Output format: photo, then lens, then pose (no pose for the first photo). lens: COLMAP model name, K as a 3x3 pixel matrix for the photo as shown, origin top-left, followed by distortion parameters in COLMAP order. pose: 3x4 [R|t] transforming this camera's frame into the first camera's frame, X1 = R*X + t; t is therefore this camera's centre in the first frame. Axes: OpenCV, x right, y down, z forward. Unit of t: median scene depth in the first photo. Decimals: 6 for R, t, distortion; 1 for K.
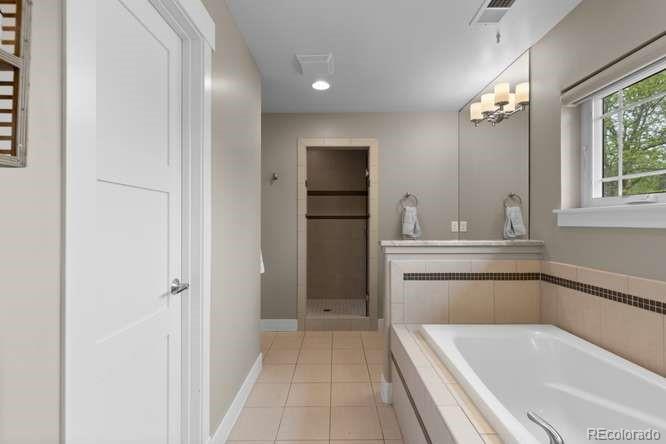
lens RADIAL K [[301.0, 0, 333.6], [0, 301.0, 221.6], [0, 0, 1]] dist [0.005023, -0.001380]
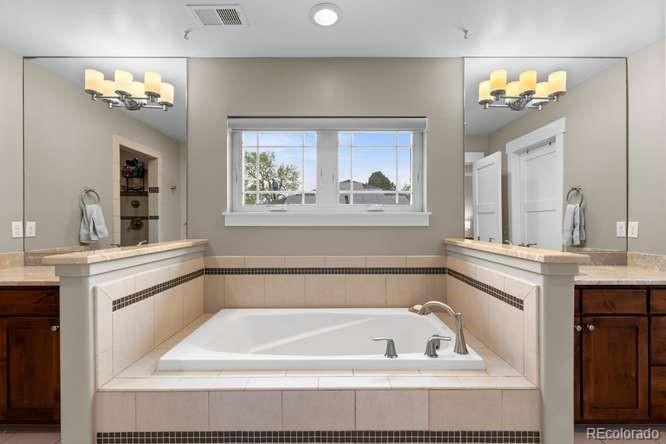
lens RADIAL K [[301.0, 0, 329.9], [0, 301.0, 222.6], [0, 0, 1]] dist [0.005023, -0.001380]
pose [[-0.009234, 0.000605, 0.999957, -0.417626], [-0.001859, 0.999998, -0.000622, 0.001022], [-0.999956, -0.001865, -0.009233, 0.523940]]
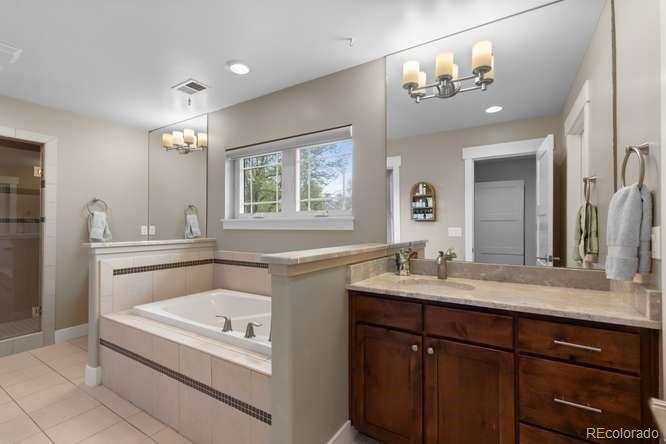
lens RADIAL K [[301.0, 0, 335.3], [0, 301.0, 223.3], [0, 0, 1]] dist [0.005023, -0.001380]
pose [[0.523025, 0.009397, 0.852265, -0.318831], [-0.003294, 0.999954, -0.009003, -0.003700], [-0.852311, 0.001901, 0.523032, -0.361511]]
